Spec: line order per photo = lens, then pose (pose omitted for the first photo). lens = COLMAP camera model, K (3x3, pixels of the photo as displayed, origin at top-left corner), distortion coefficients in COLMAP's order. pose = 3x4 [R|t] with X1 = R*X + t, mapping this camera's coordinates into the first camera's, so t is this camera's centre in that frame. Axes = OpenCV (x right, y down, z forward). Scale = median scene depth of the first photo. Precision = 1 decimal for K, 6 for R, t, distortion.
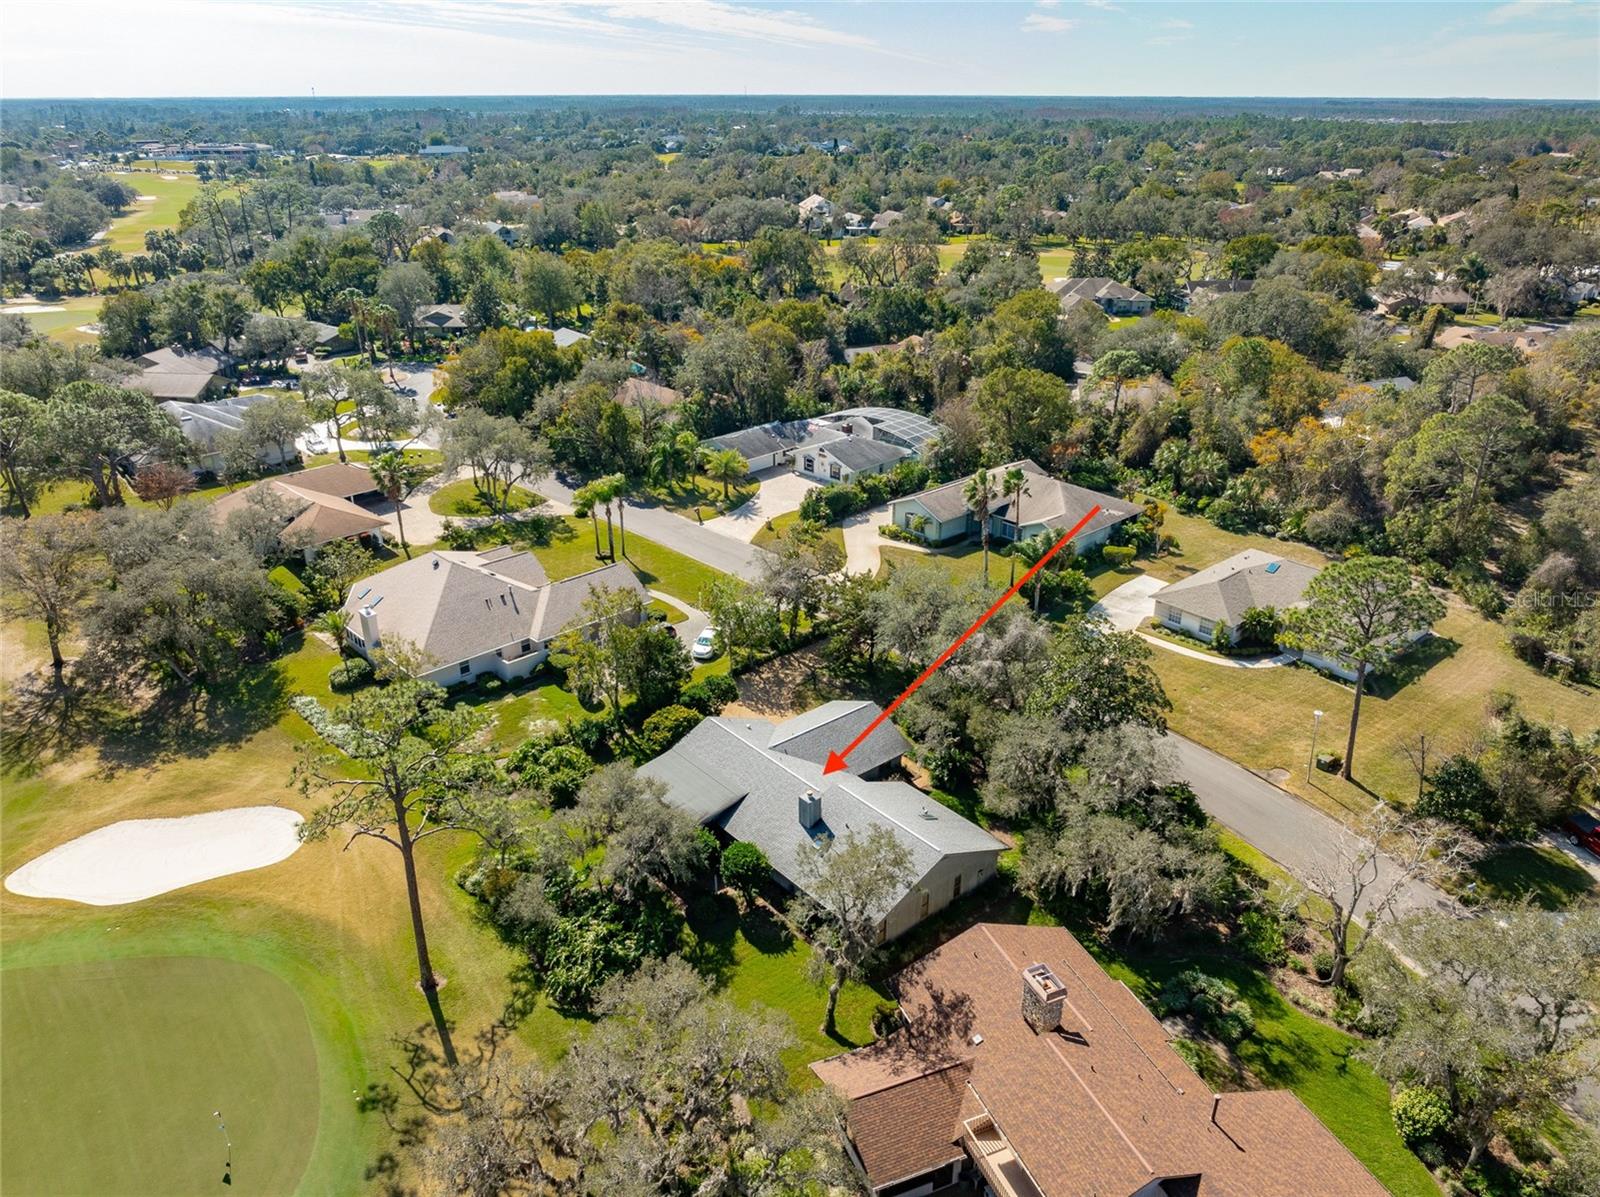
lens RADIAL K [[1131.0, 0, 798.1], [0, 1131.0, 591.4], [0, 0, 1]] dist [-0.013132, -0.003796]
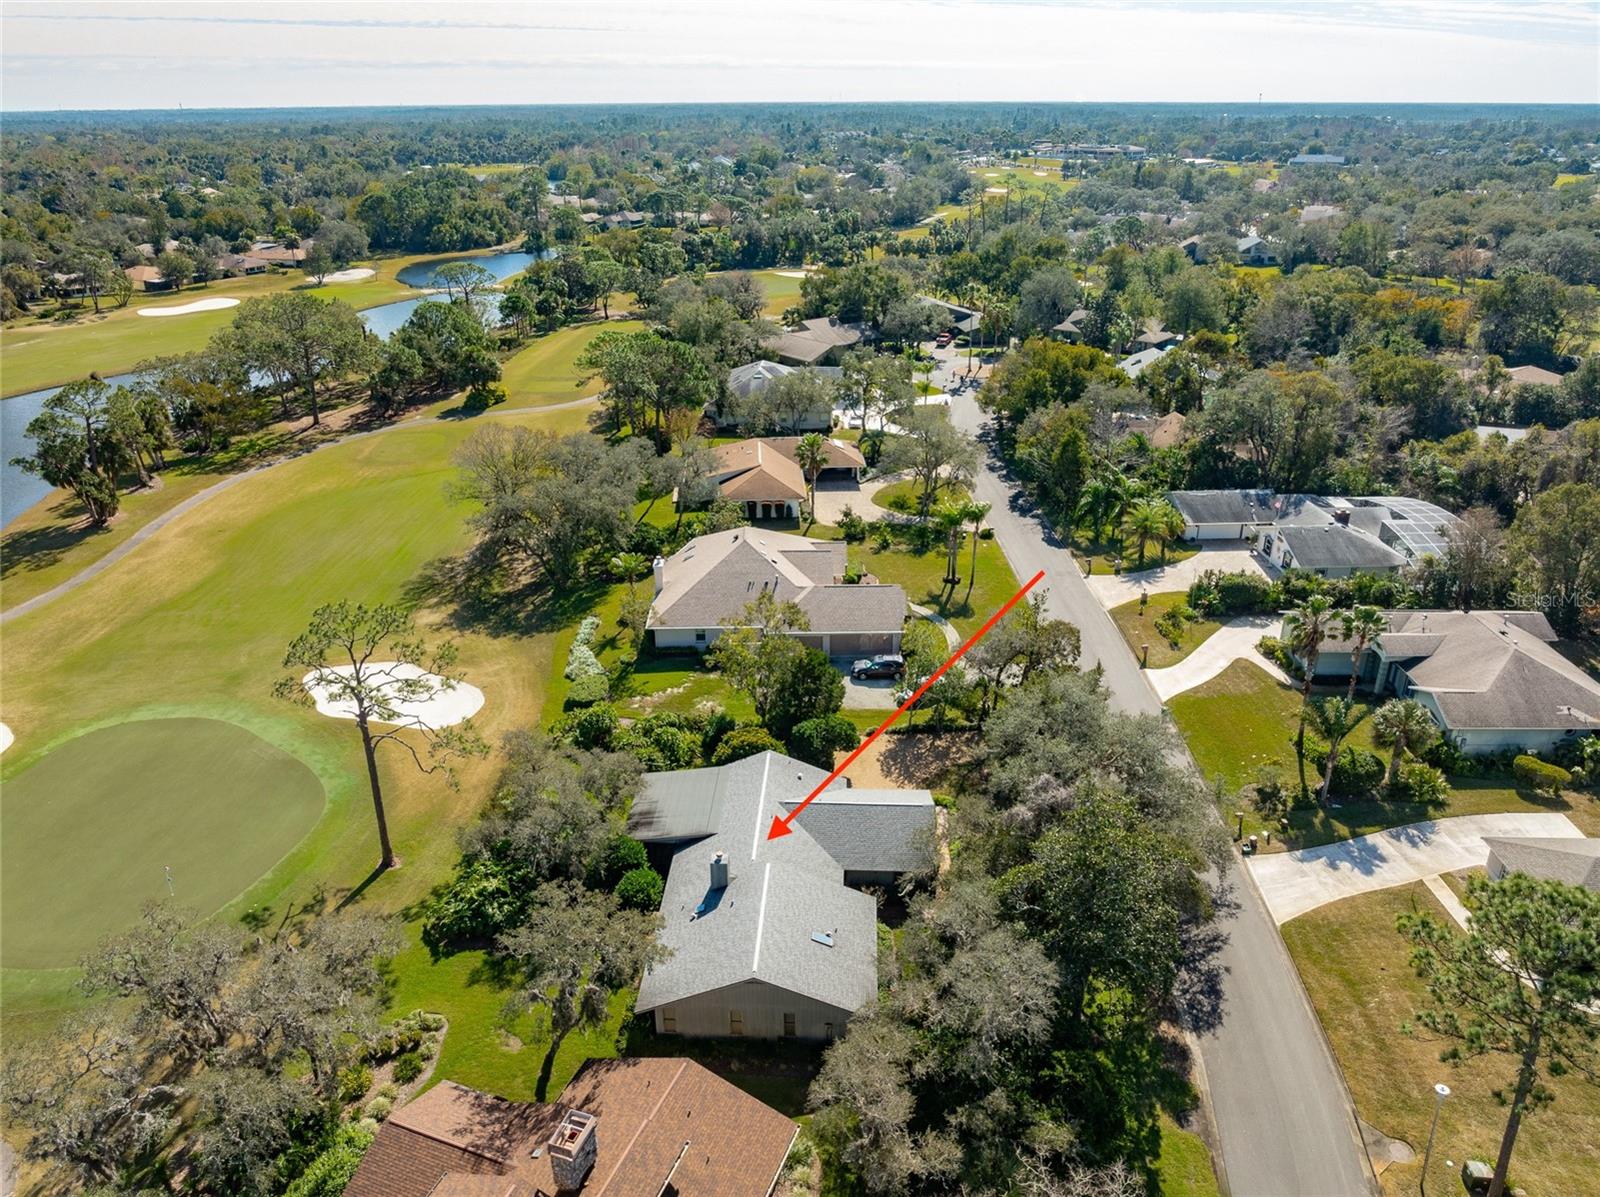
lens RADIAL K [[1127.8, 0, 807.3], [0, 1127.8, 599.7], [0, 0, 1]] dist [-0.029701, 0.020842]
pose [[0.736822, 0.274800, -0.617720, 0.350261], [-0.272576, 0.956867, 0.100541, -0.081112], [0.618705, 0.094295, 0.779944, 0.184151]]
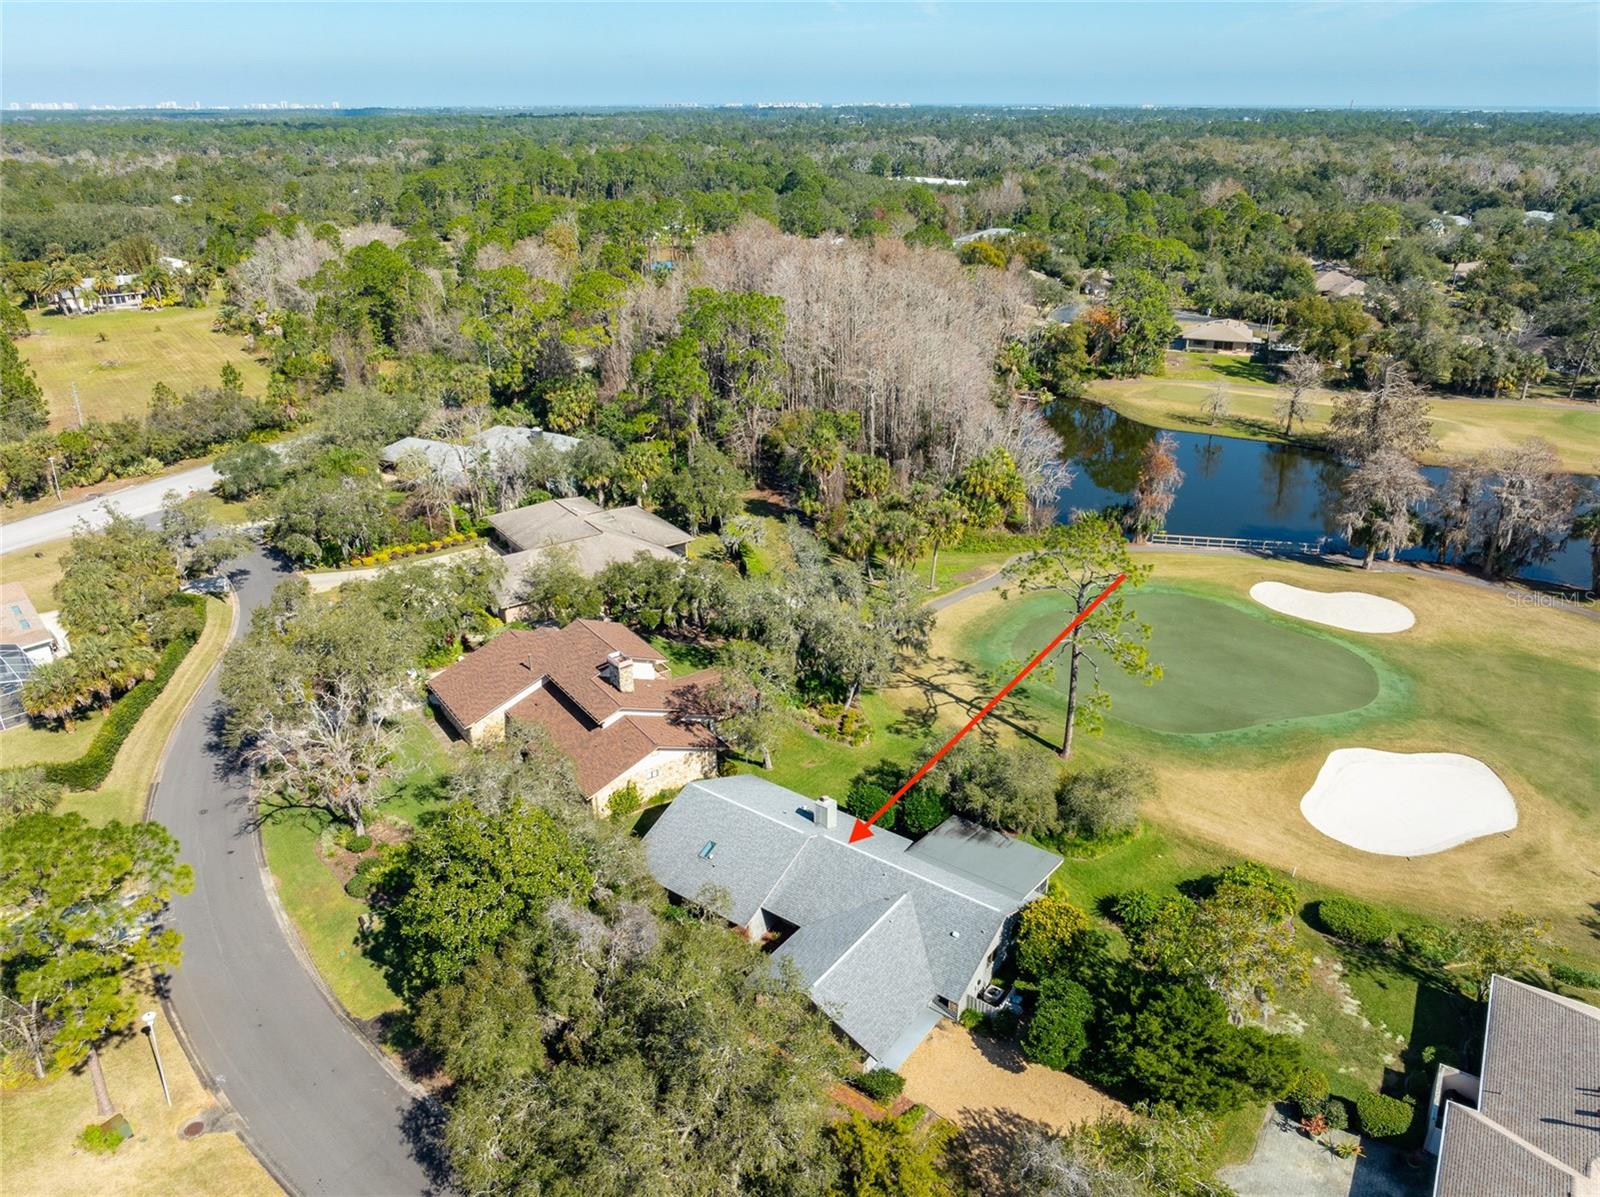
lens RADIAL K [[1127.8, 0, 807.3], [0, 1127.8, 599.7], [0, 0, 1]] dist [-0.029701, 0.020842]
pose [[-0.969624, 0.101494, -0.222548, 0.139017], [-0.098386, 0.671167, 0.734748, -0.404342], [0.223940, 0.734325, -0.640795, 0.912272]]
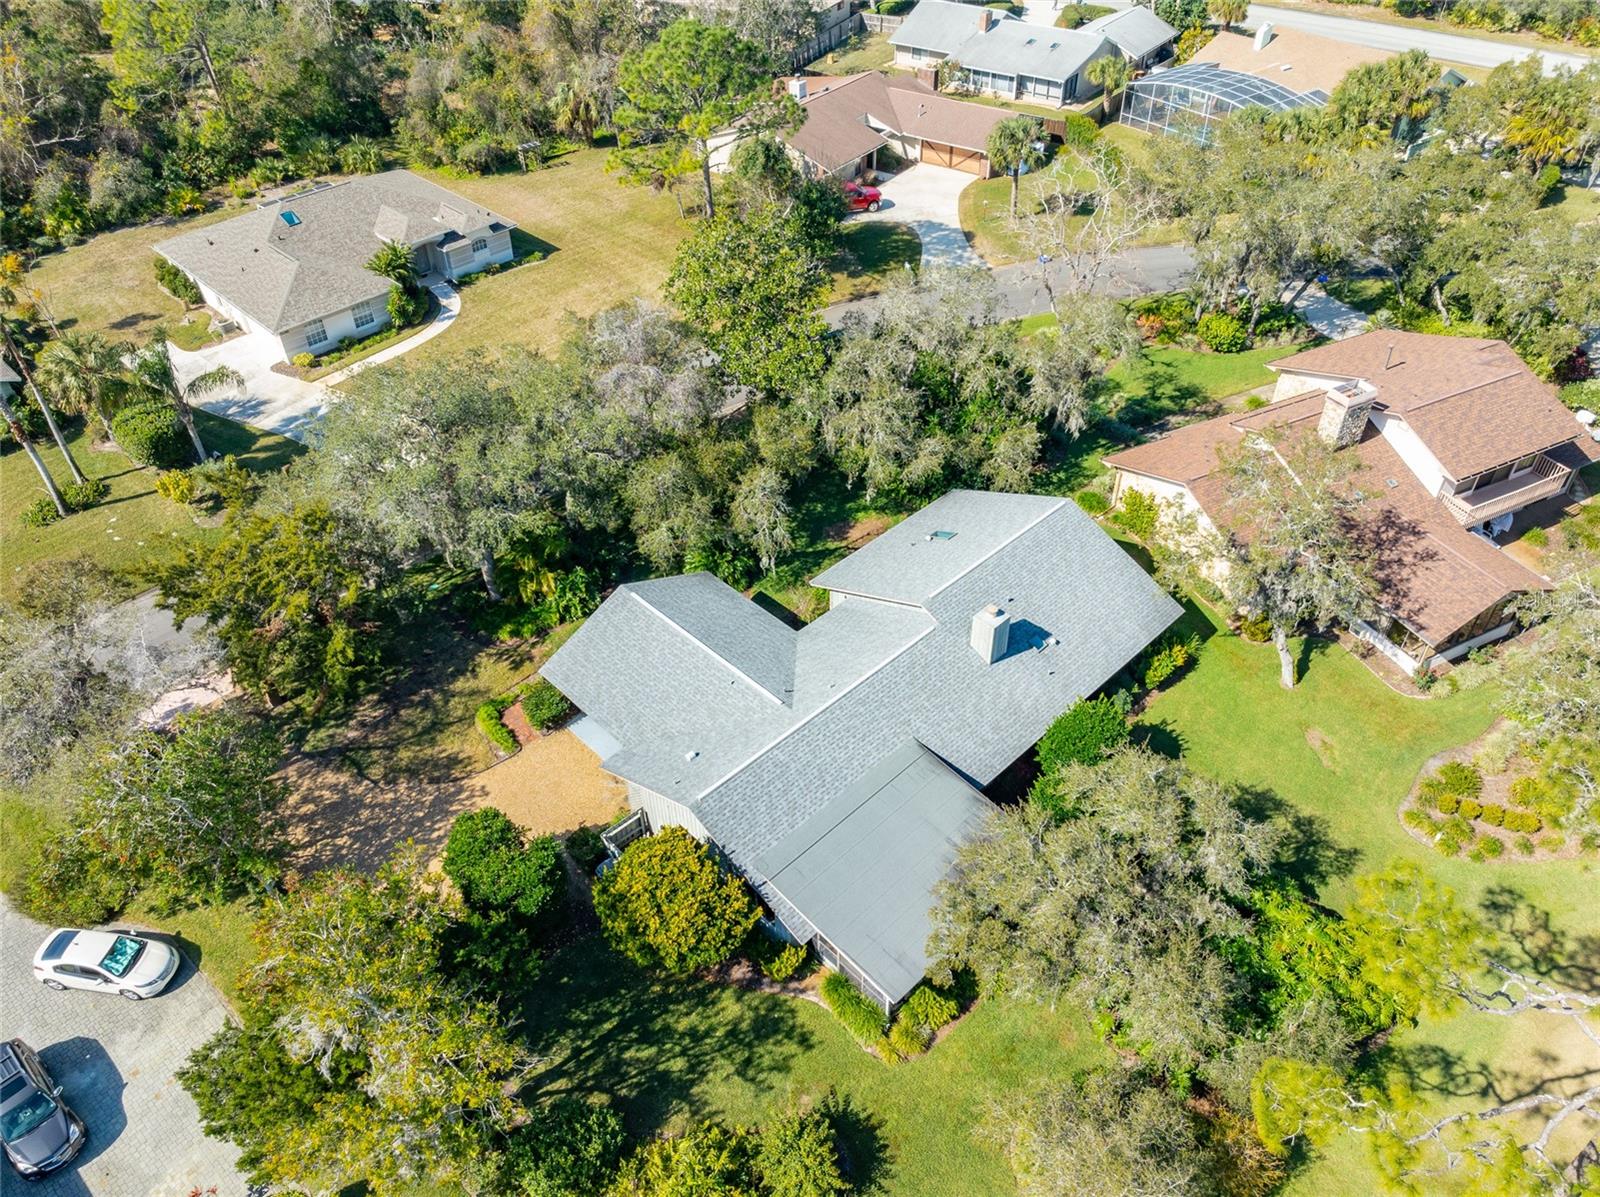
lens RADIAL K [[1177.7, 0, 808.9], [0, 1177.7, 567.3], [0, 0, 1]] dist [-0.019081, 0.009237]
pose [[-0.082237, -0.626780, 0.774845, -0.276384], [0.421160, 0.682788, 0.597013, -0.154071], [-0.903250, 0.375431, 0.207824, 0.575468]]
